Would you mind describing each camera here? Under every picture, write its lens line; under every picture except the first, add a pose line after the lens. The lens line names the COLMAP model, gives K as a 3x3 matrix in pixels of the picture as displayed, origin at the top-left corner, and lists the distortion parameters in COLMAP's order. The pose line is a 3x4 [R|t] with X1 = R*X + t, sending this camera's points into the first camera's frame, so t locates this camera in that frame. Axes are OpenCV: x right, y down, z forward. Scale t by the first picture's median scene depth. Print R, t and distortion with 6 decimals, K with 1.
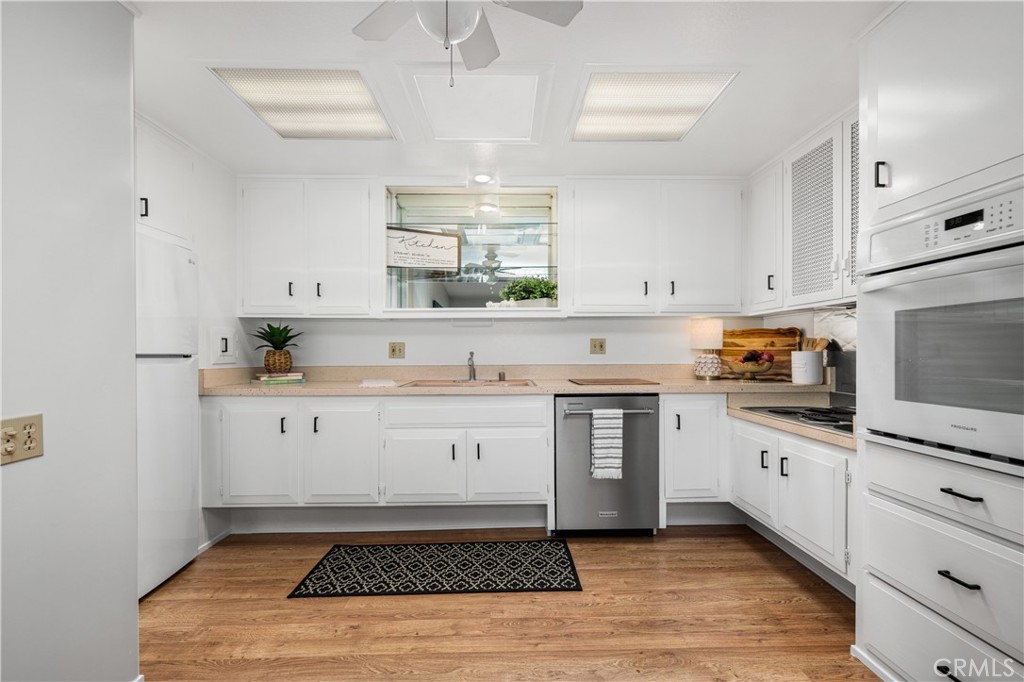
lens RADIAL K [[418.4, 0, 511.4], [0, 418.4, 351.0], [0, 0, 1]] dist [-0.003007, 0.000829]
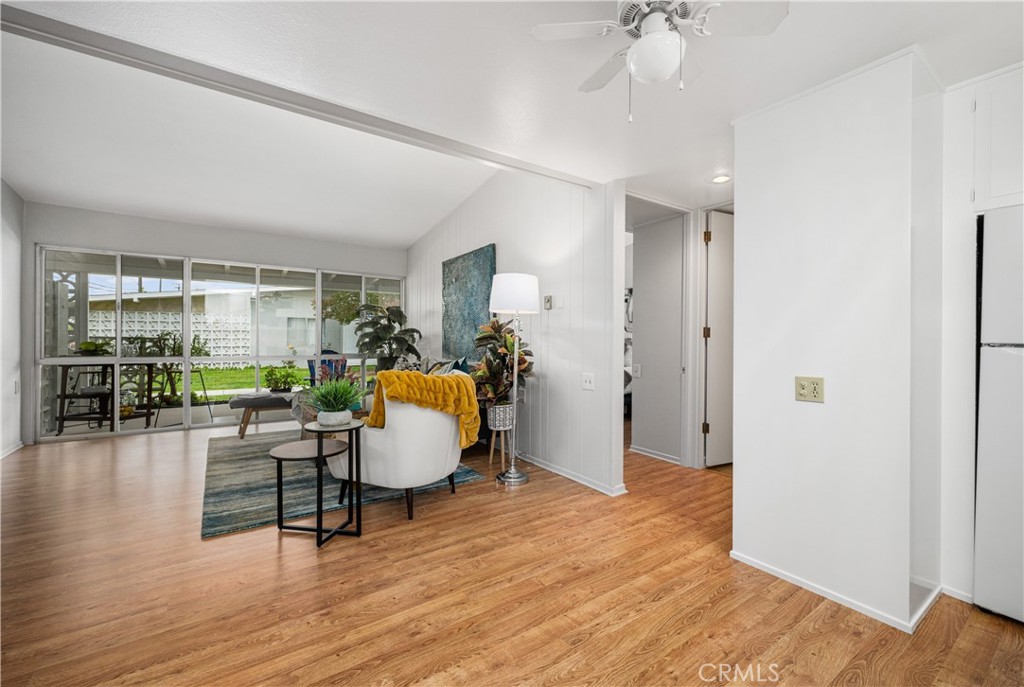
lens RADIAL K [[418.4, 0, 522.7], [0, 418.4, 340.1], [0, 0, 1]] dist [-0.003007, 0.000829]
pose [[-0.827735, -0.004175, -0.561104, 0.383701], [-0.007695, 0.999963, 0.003912, 0.001066], [0.561067, 0.007556, -0.827736, 0.817211]]
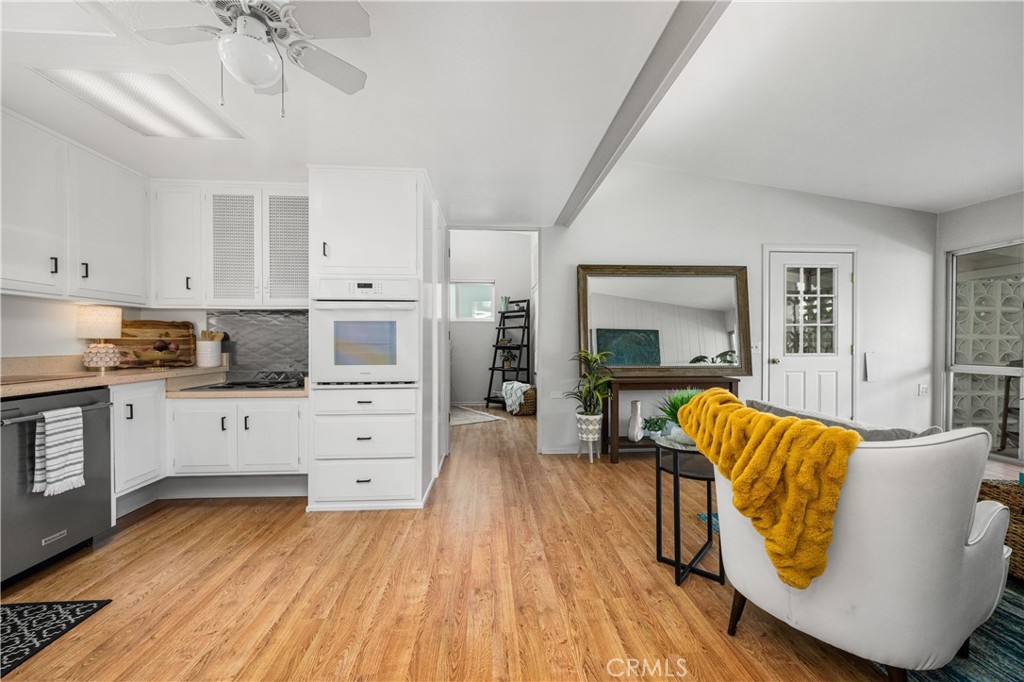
lens RADIAL K [[418.4, 0, 515.8], [0, 418.4, 342.5], [0, 0, 1]] dist [-0.003007, 0.000829]
pose [[-0.046425, -0.000730, 0.998922, -0.653370], [-0.000241, 1.000000, 0.000720, 0.003846], [-0.998922, -0.000207, -0.046425, 0.128940]]
